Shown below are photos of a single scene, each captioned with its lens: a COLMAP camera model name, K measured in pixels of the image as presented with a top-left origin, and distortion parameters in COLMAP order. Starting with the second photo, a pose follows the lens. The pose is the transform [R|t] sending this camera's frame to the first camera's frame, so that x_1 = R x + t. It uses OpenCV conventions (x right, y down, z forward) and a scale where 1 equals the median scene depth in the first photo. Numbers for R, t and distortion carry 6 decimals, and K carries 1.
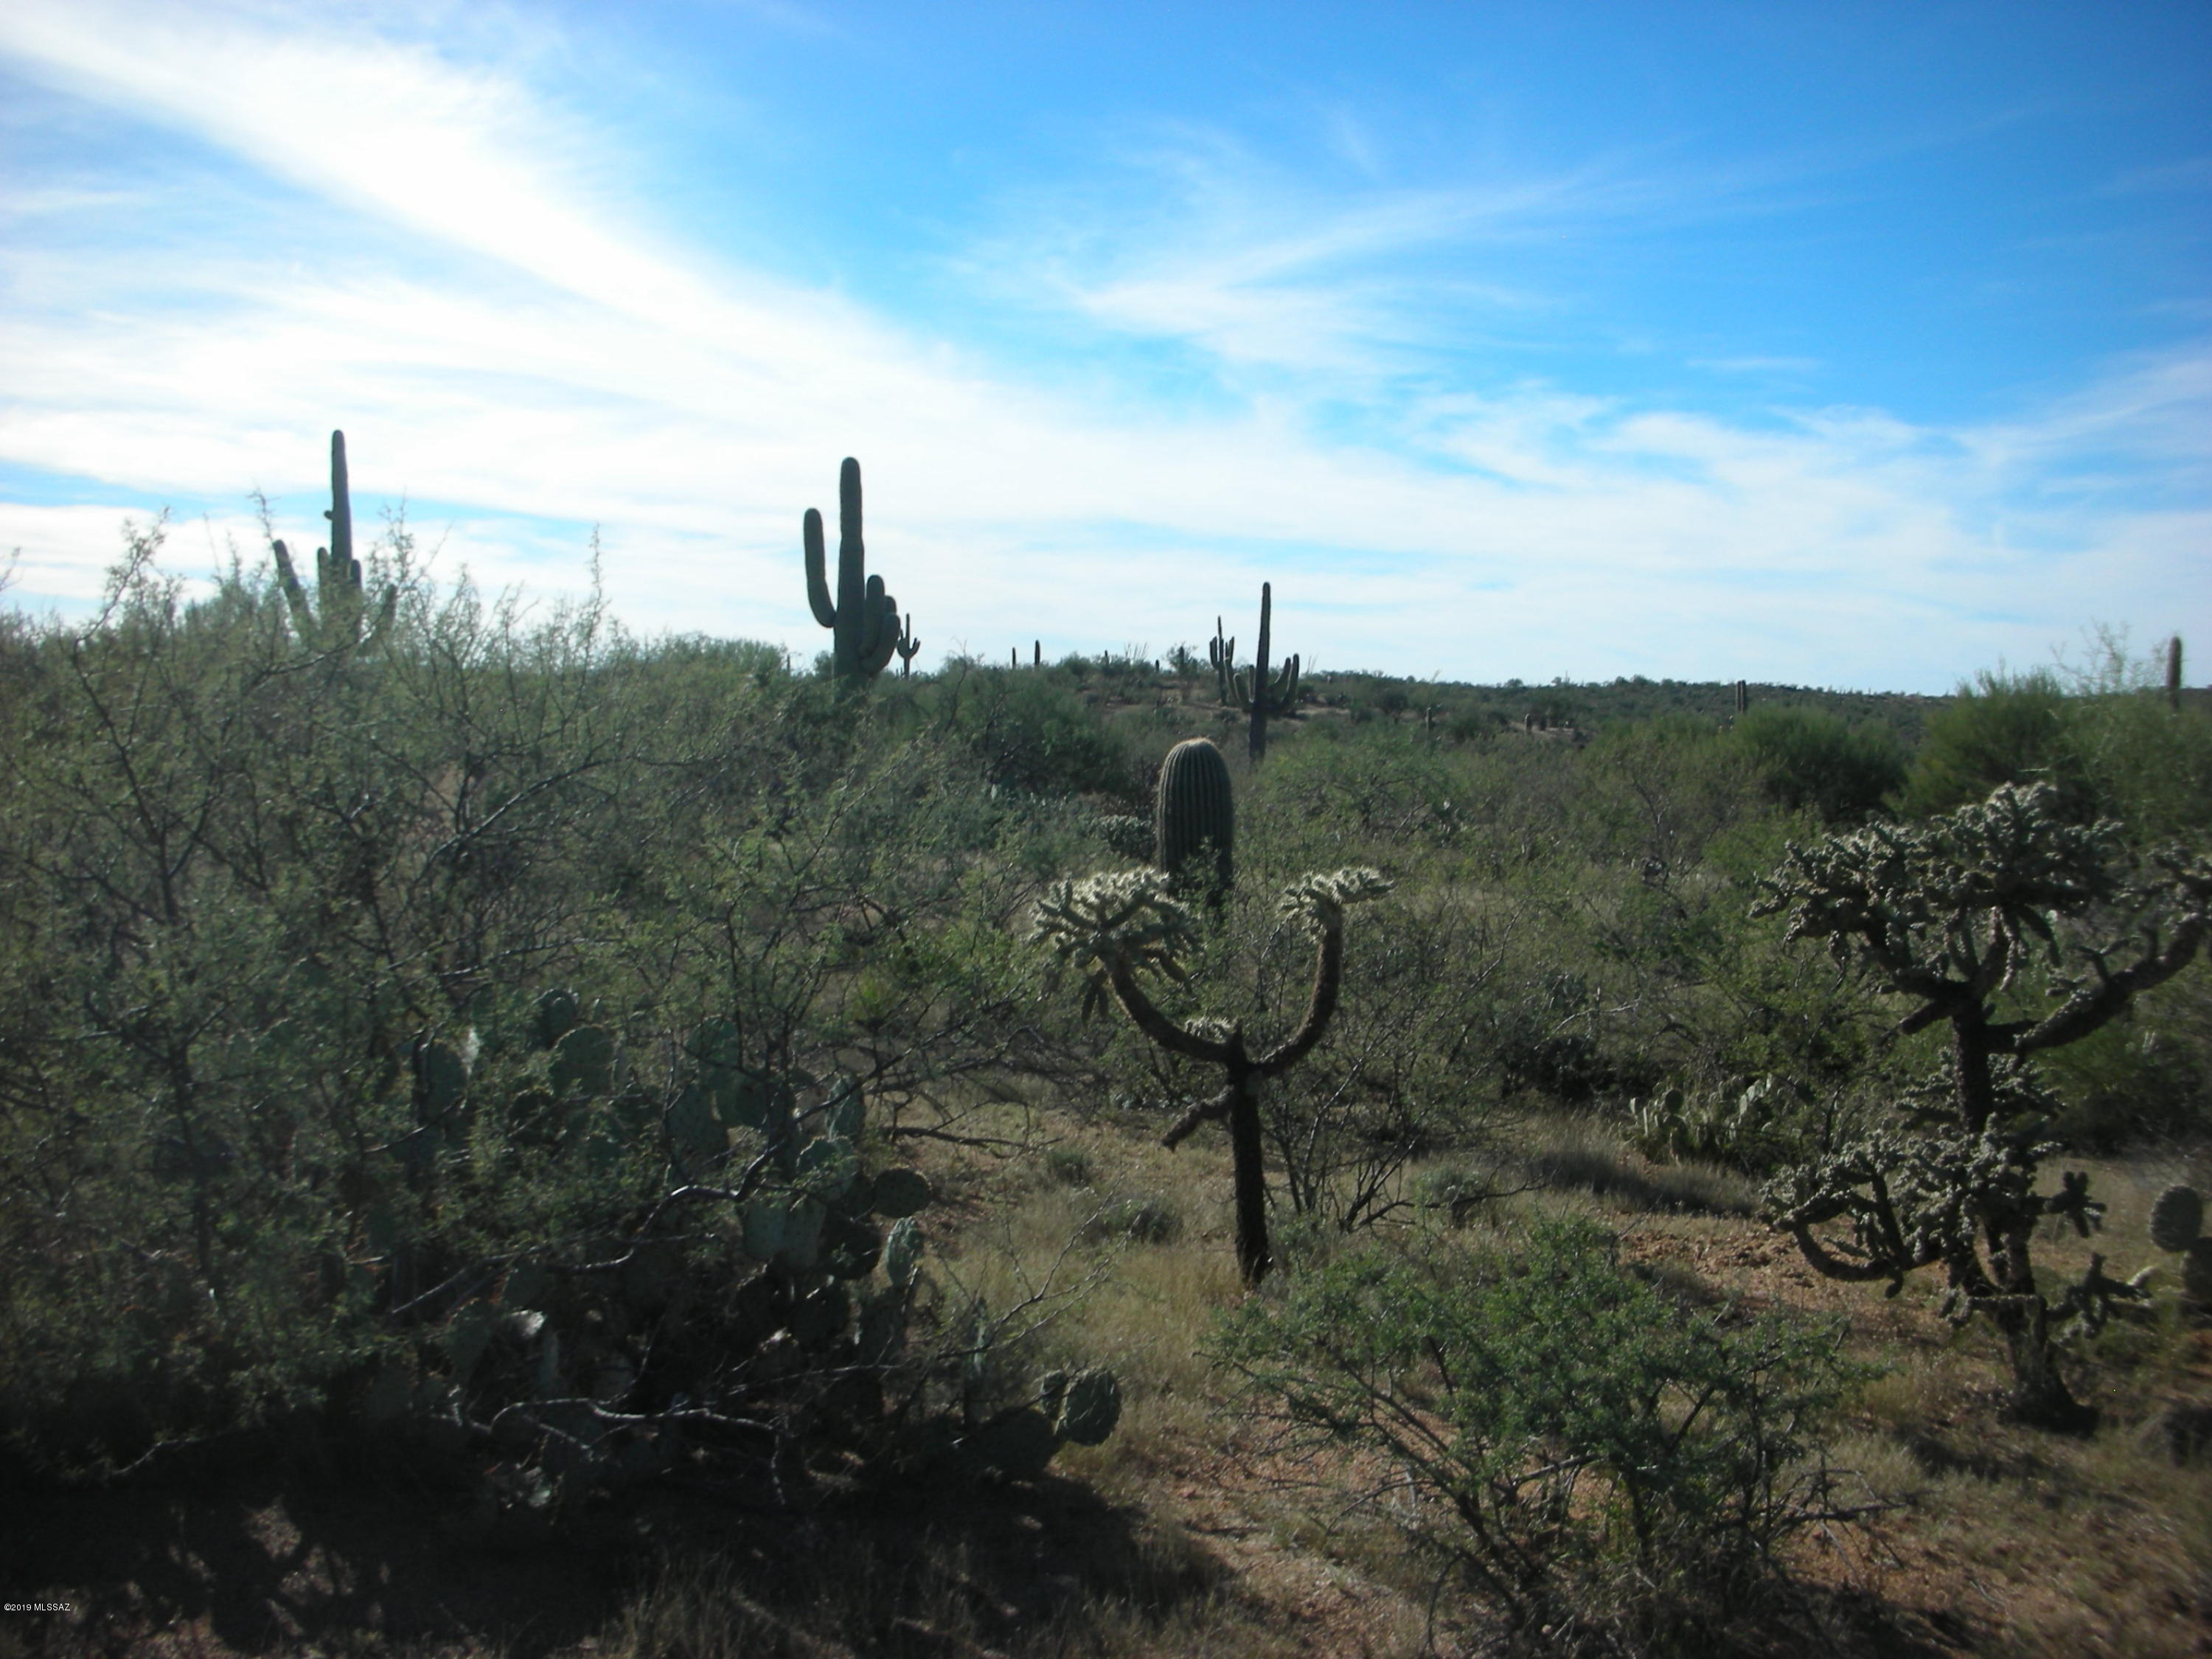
lens RADIAL K [[2295.0, 0, 1106.0], [0, 2295.0, 829.5], [0, 0, 1]] dist [-0.215783, 0.165217]
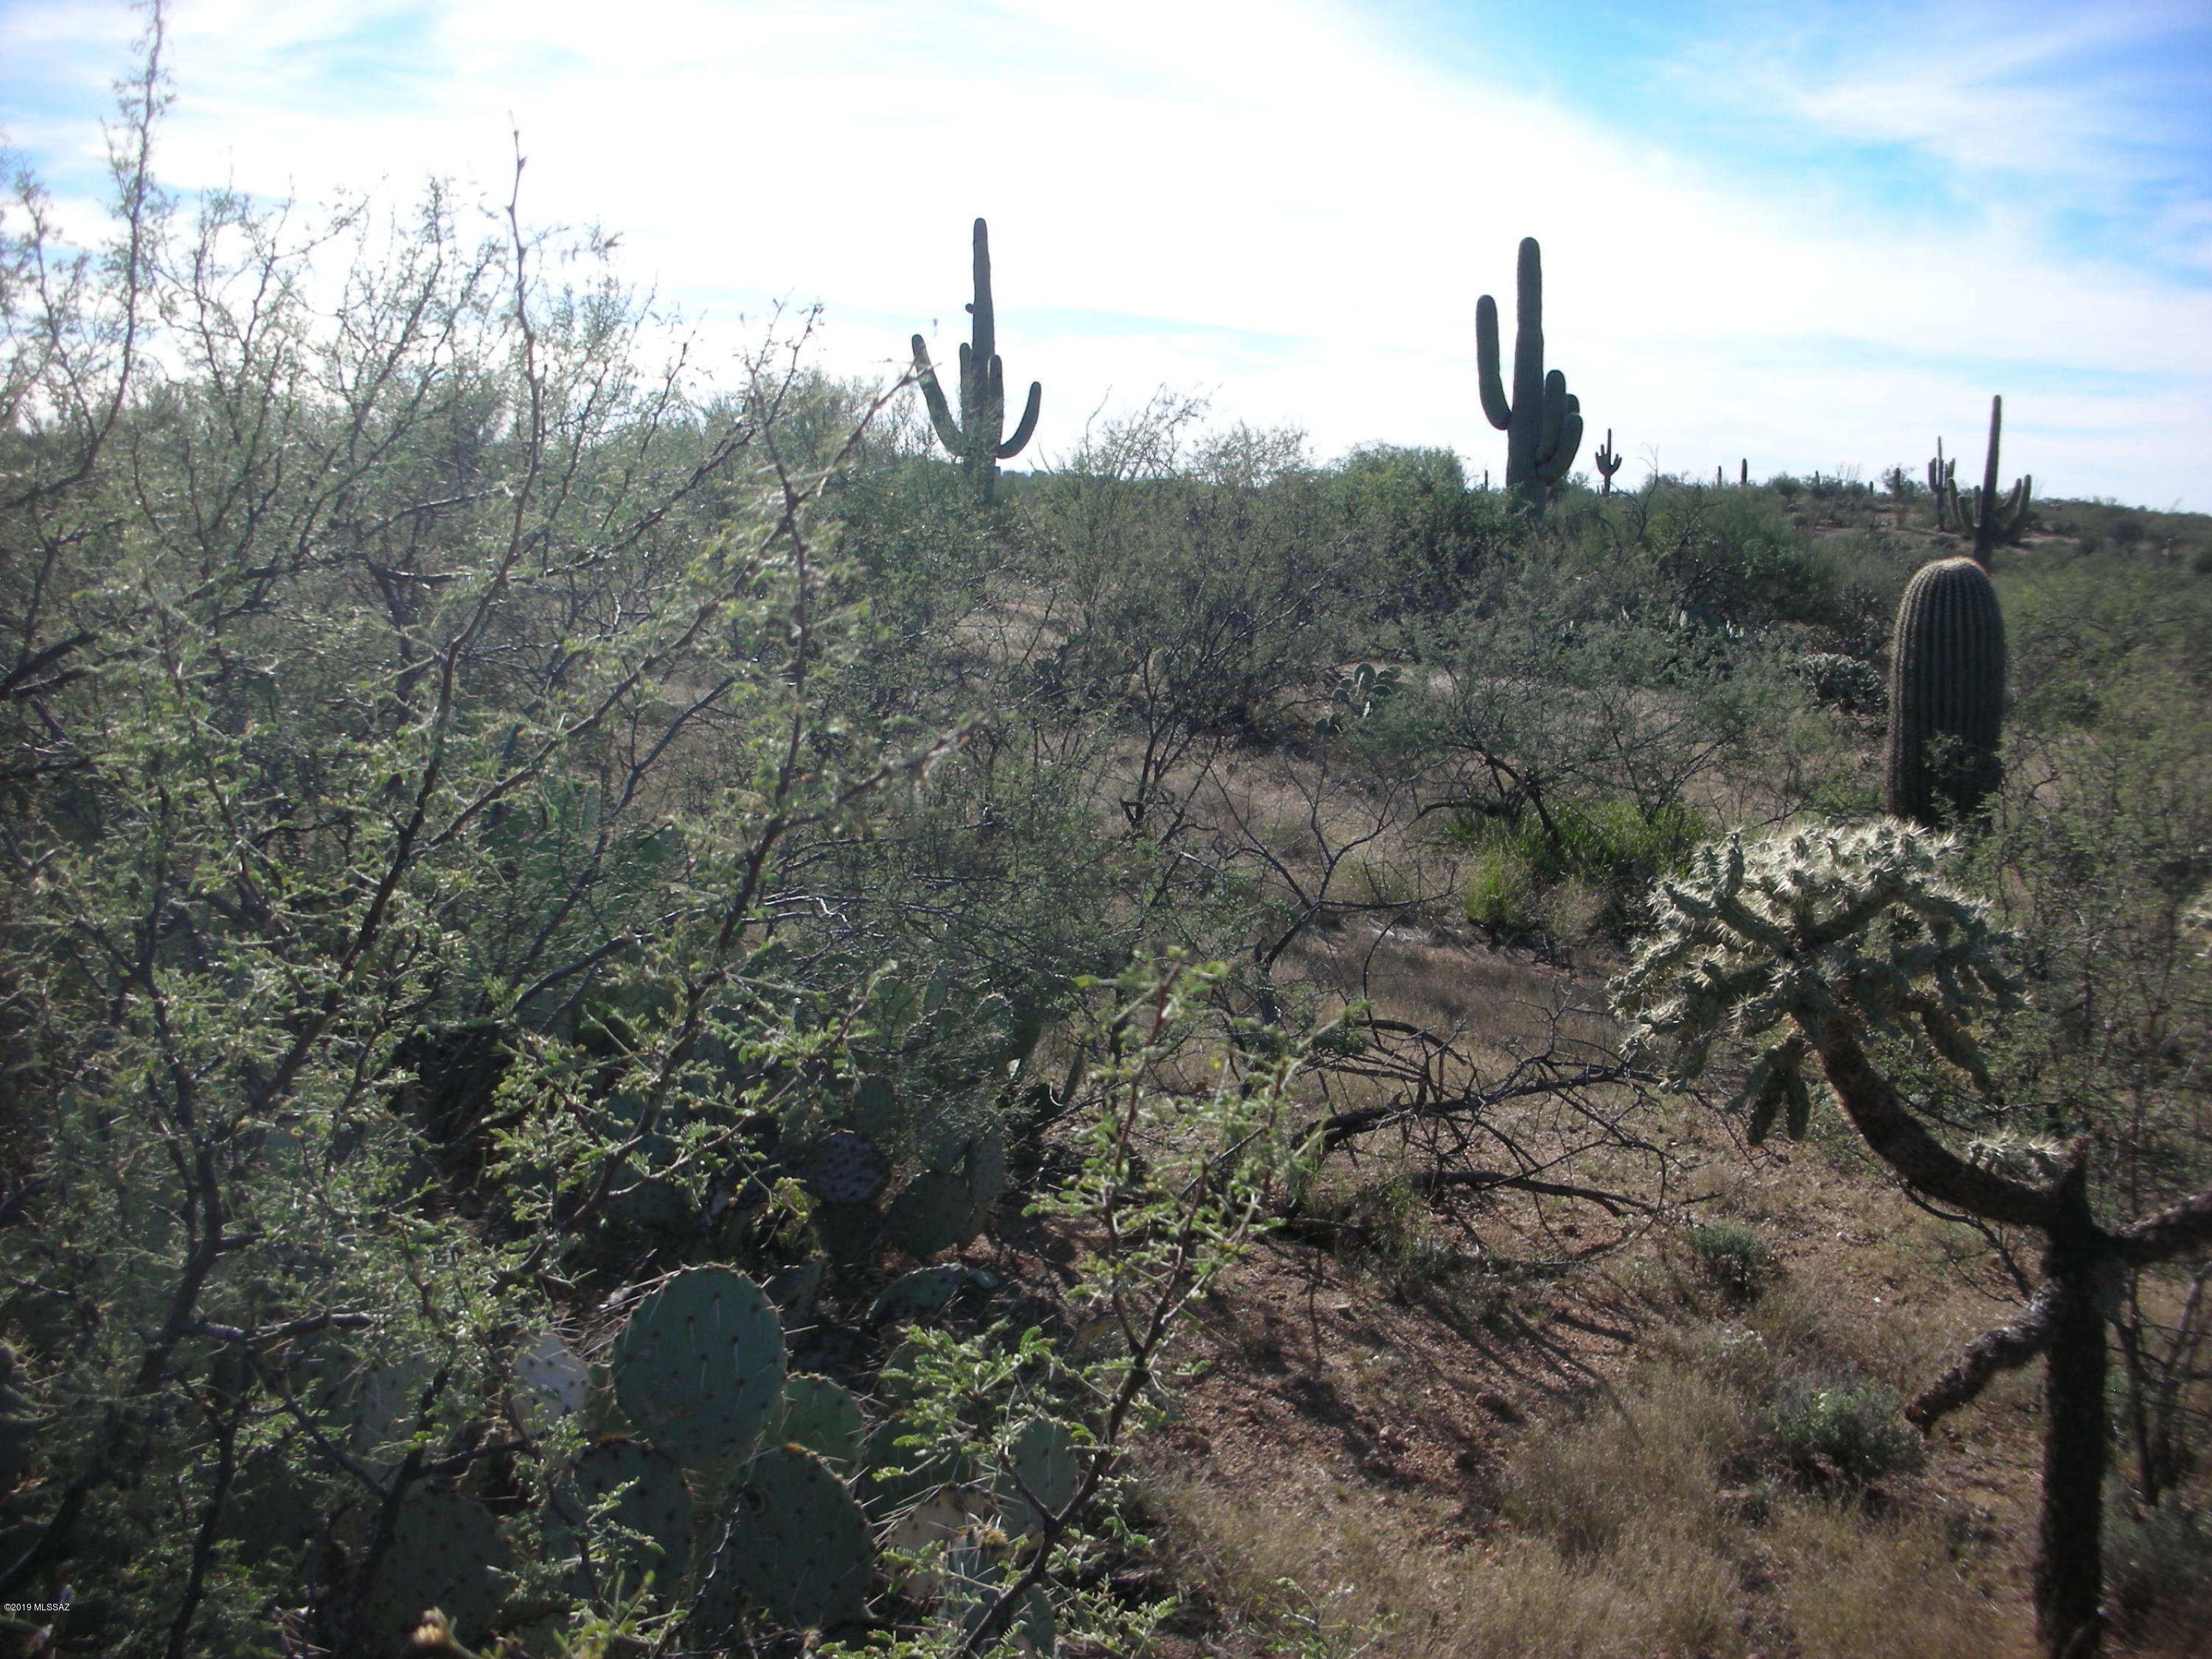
lens RADIAL K [[2295.0, 0, 1106.0], [0, 2295.0, 829.5], [0, 0, 1]] dist [-0.215783, 0.165217]
pose [[0.954169, 0.045993, -0.295712, -0.000569], [-0.022221, 0.996280, 0.083256, -0.003099], [0.298441, -0.072870, 0.951642, 0.102810]]
